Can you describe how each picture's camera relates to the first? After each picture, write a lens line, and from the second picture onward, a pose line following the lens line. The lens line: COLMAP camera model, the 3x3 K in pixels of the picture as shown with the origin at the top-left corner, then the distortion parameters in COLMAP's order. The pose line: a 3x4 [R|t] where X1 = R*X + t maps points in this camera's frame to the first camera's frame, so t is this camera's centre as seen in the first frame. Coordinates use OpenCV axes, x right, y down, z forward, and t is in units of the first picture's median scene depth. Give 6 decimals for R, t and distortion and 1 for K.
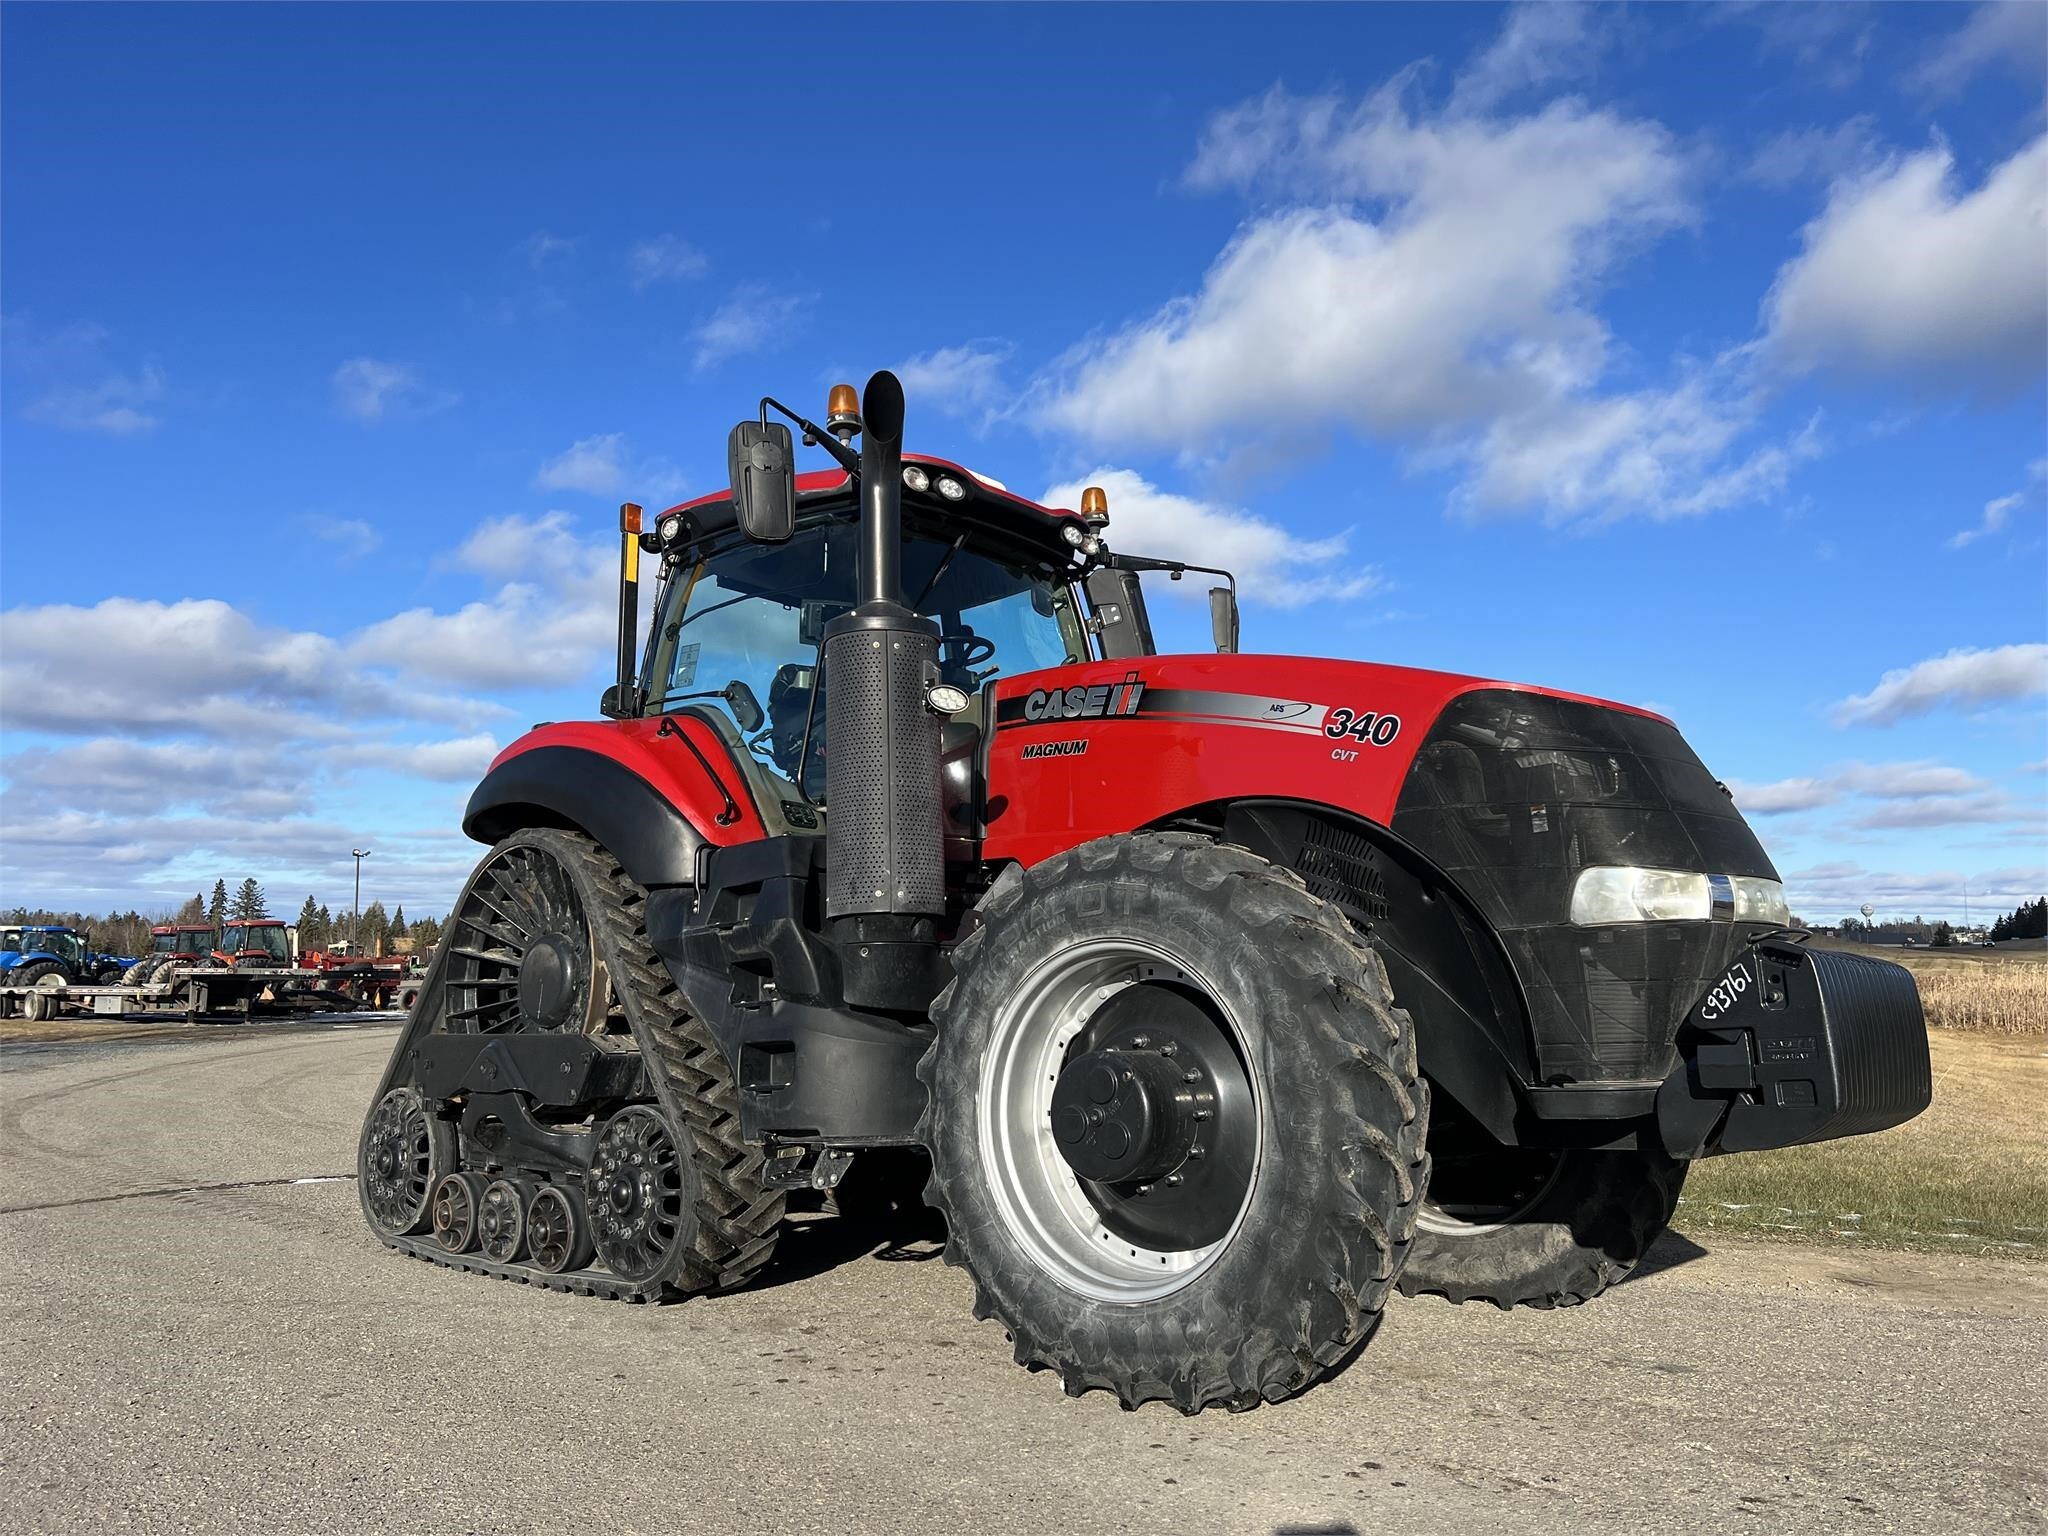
lens RADIAL K [[1587.4, 0, 1024.0], [0, 1587.4, 768.0], [0, 0, 1]] dist [0.089290, -0.187402]
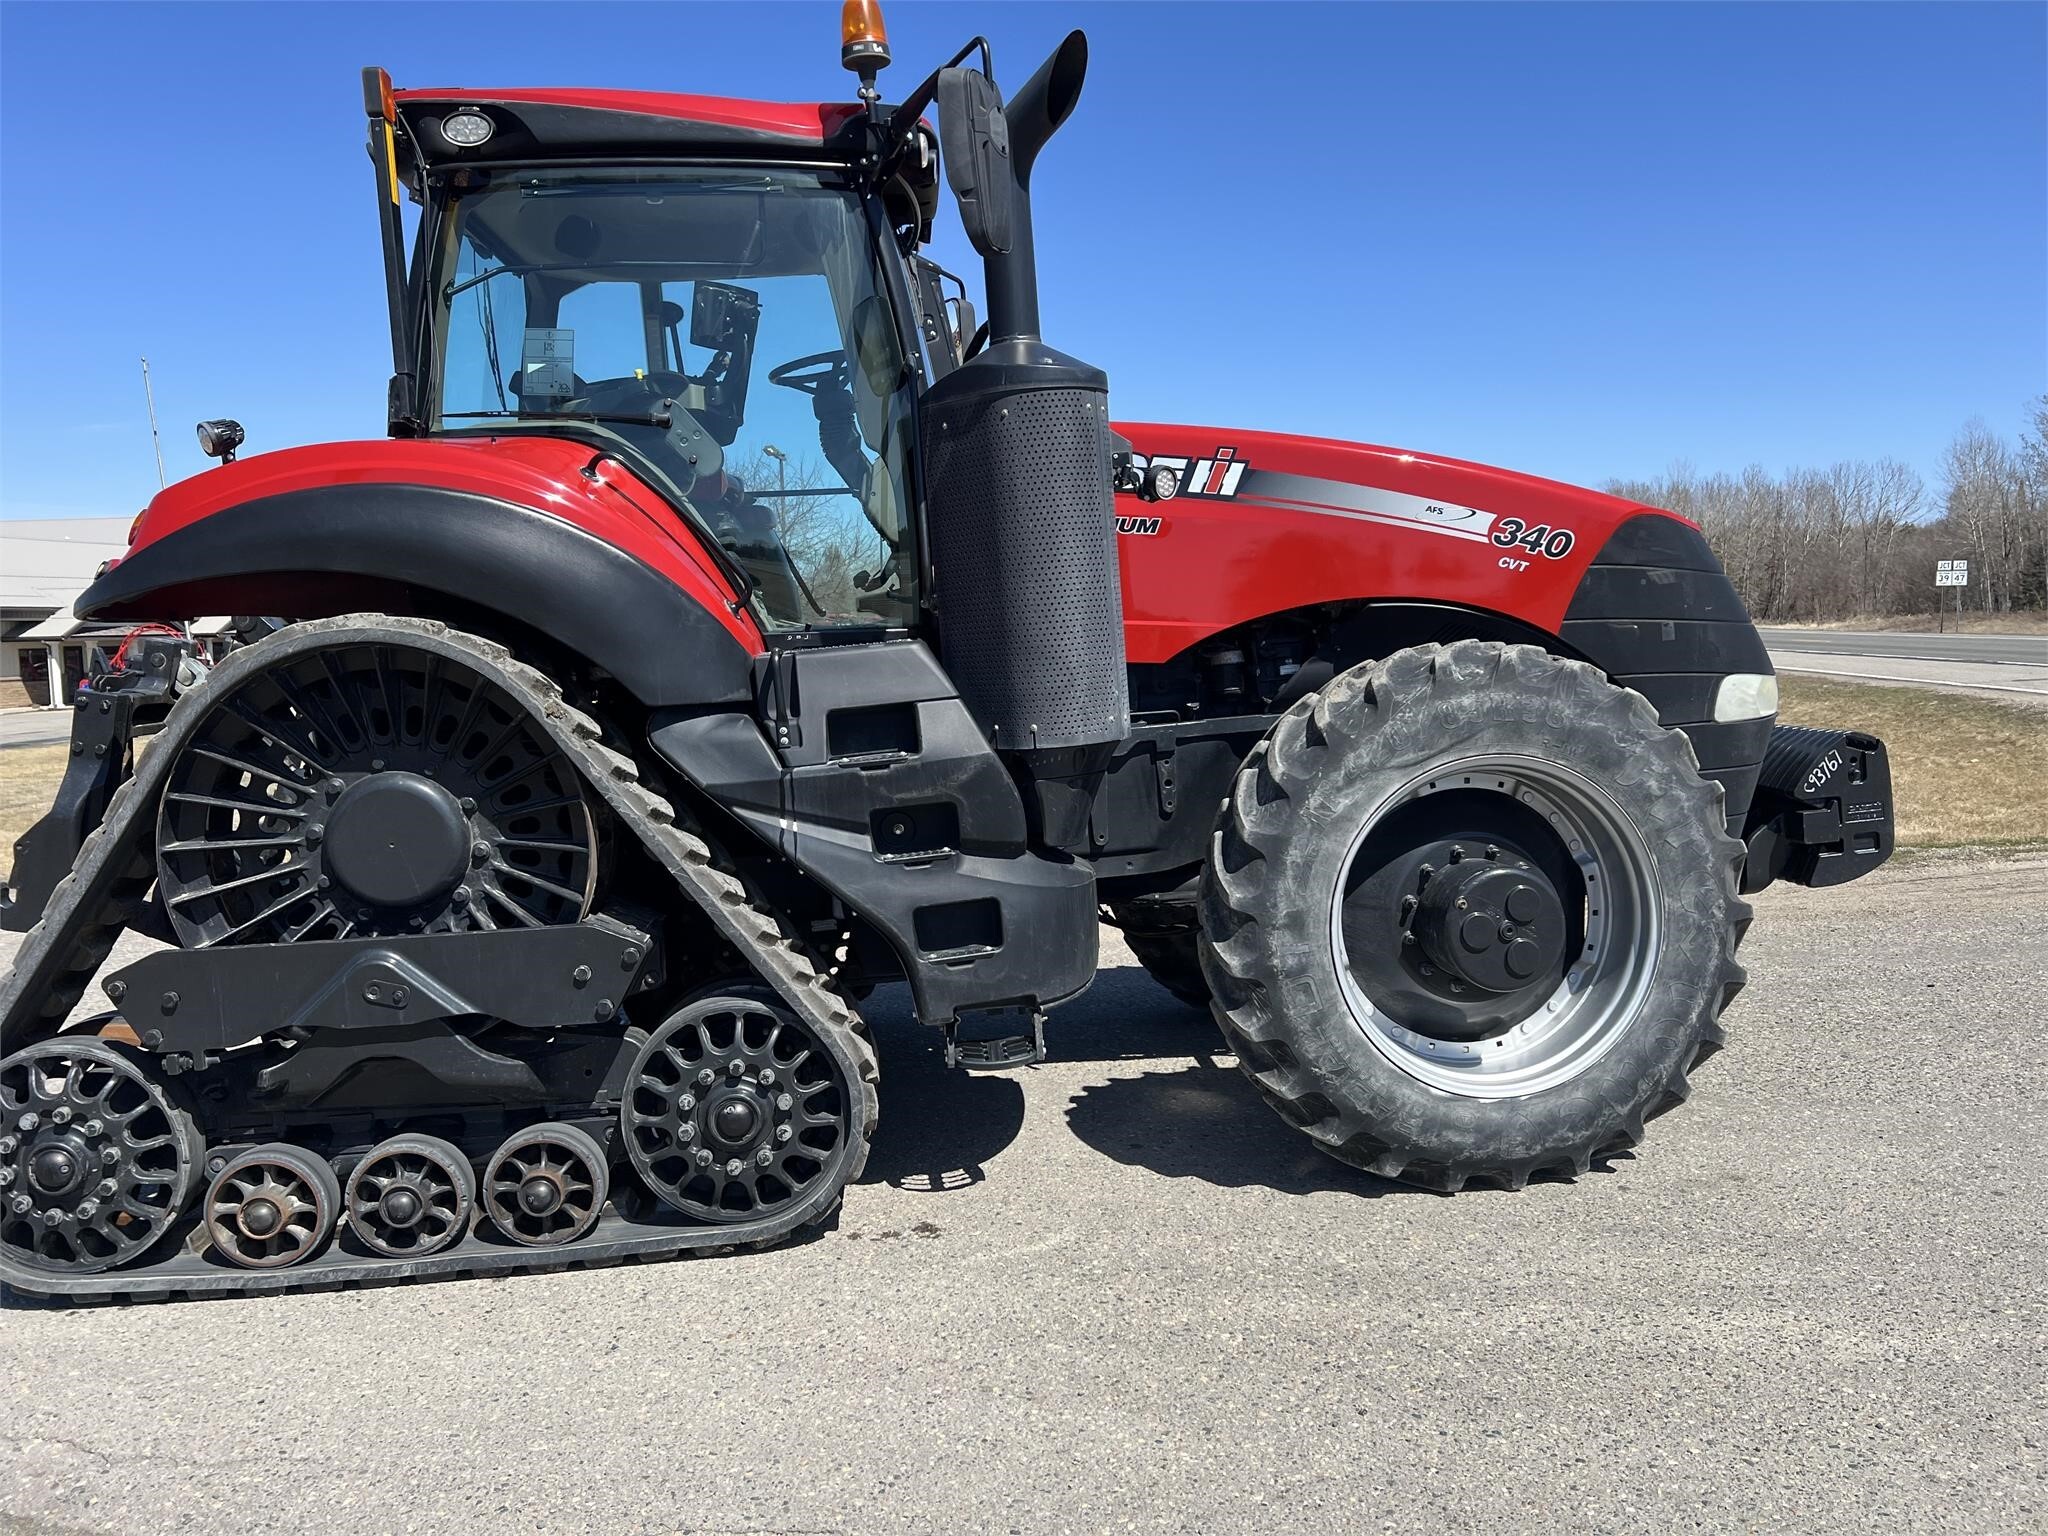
lens RADIAL K [[1623.5, 0, 1023.2], [0, 1623.5, 743.4], [0, 0, 1]] dist [0.063438, -0.081886]
pose [[0.677000, -0.094550, 0.729885, -0.789476], [-0.077583, 0.977020, 0.198526, -0.078626], [-0.731883, -0.191029, 0.654107, 0.490642]]
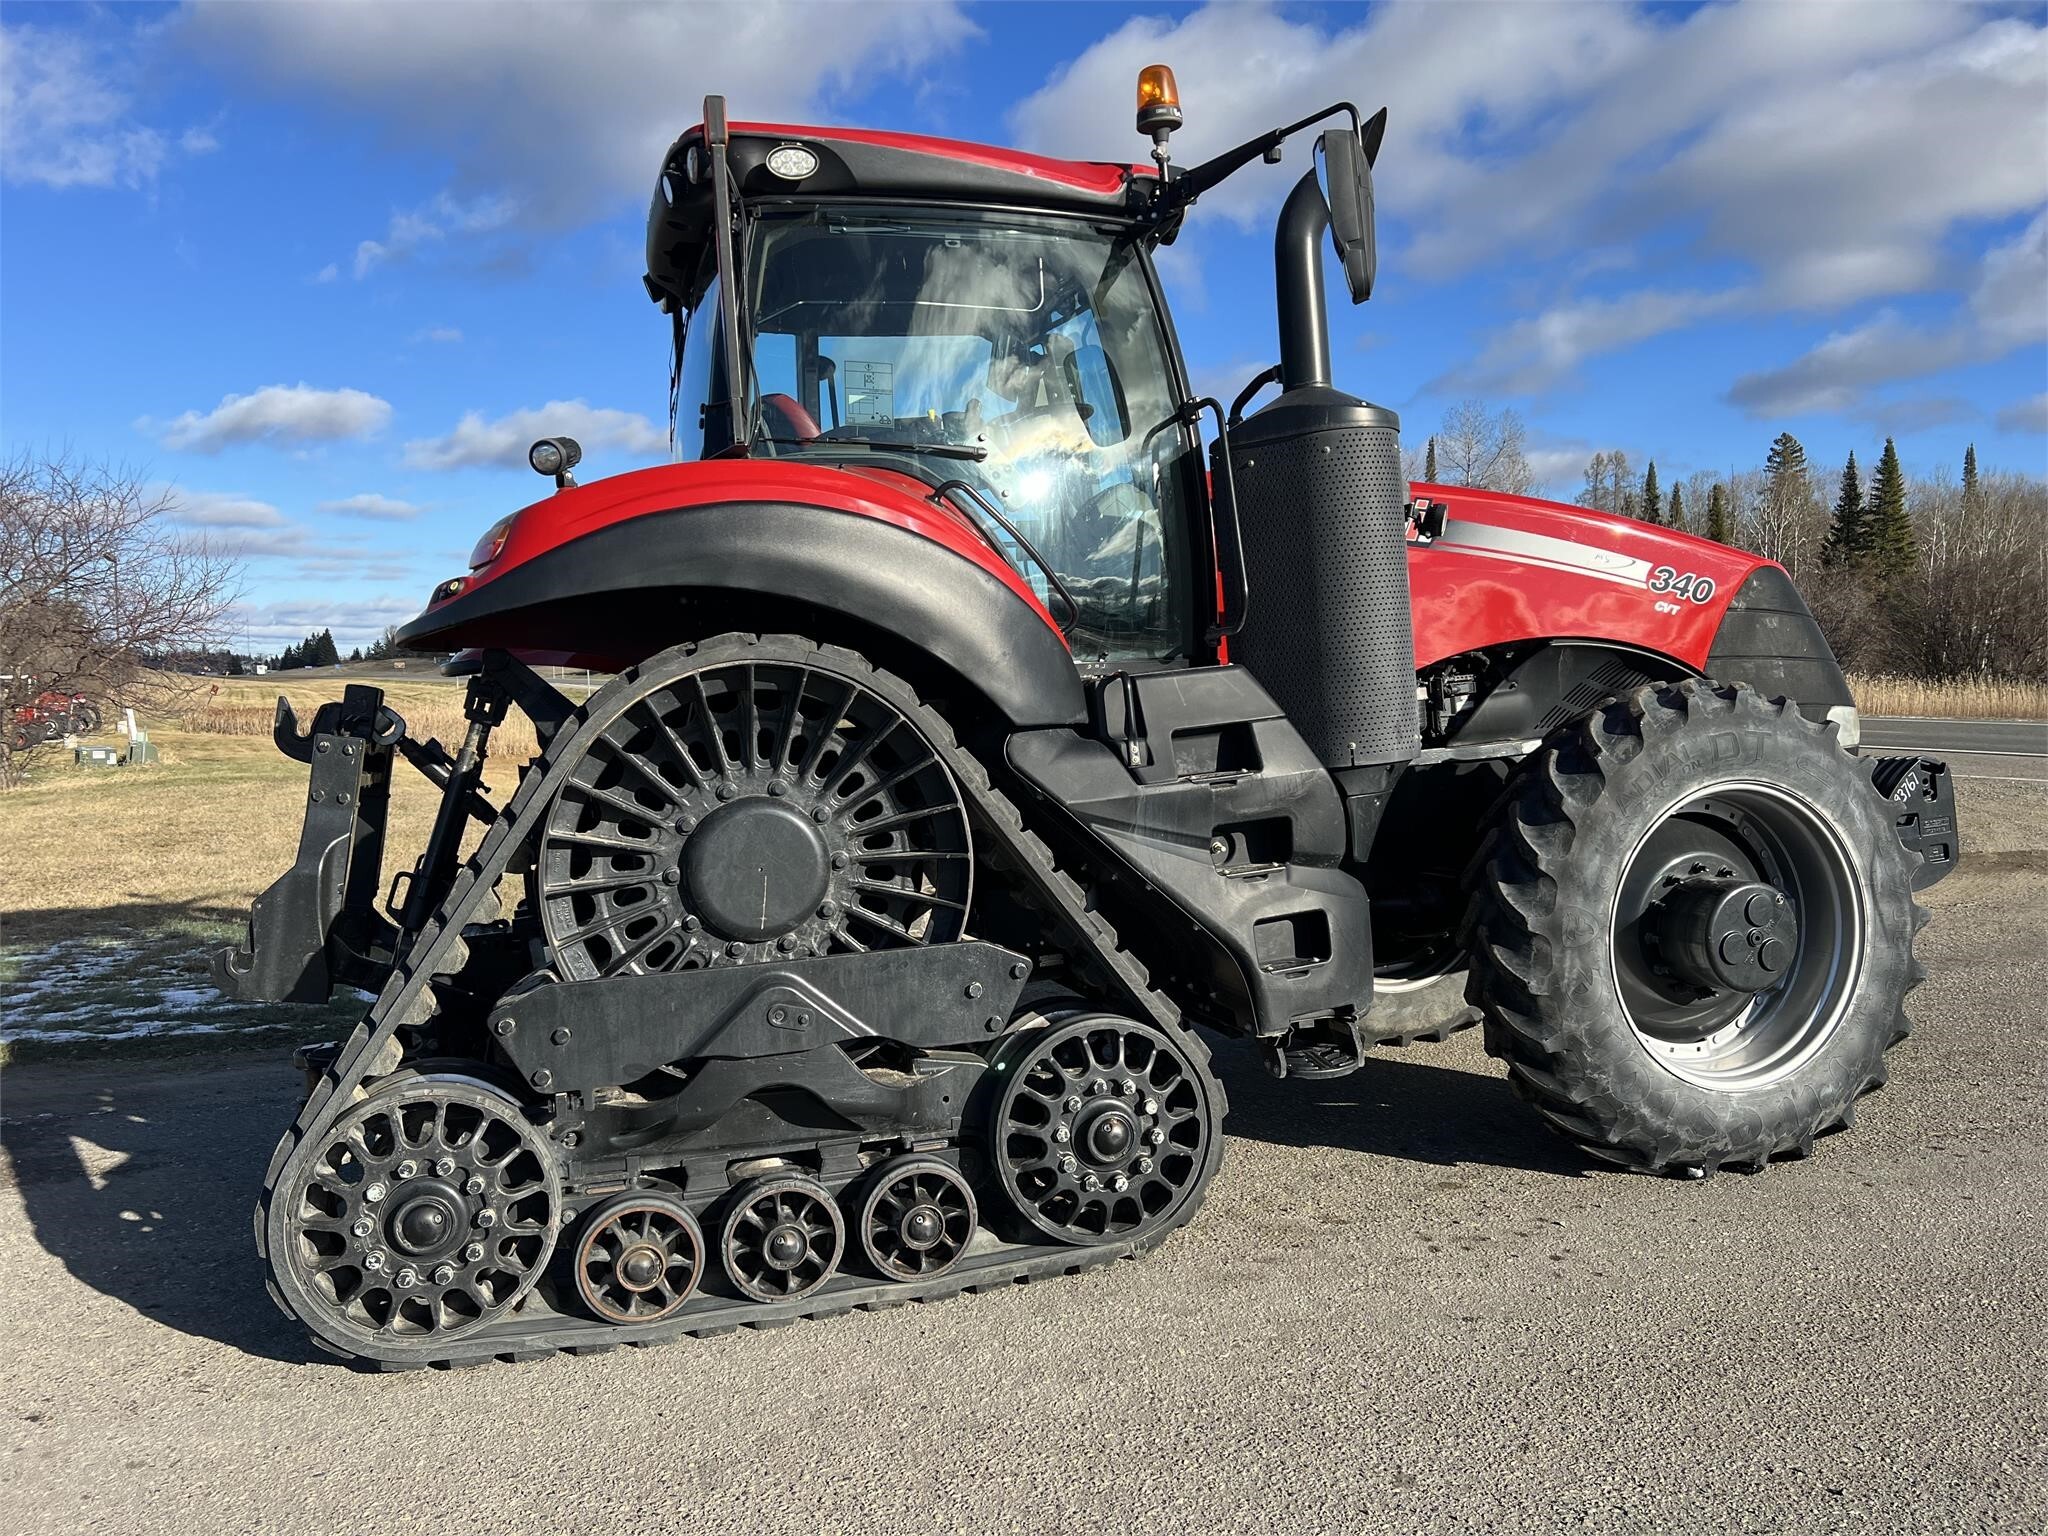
lens RADIAL K [[1615.8, 0, 1024.0], [0, 1615.8, 768.0], [0, 0, 1]] dist [0.029028, -0.005181]
pose [[0.507289, -0.058464, 0.859791, -1.035795], [-0.089668, 0.988700, 0.120135, 0.006430], [-0.857099, -0.138039, 0.496314, 0.765591]]
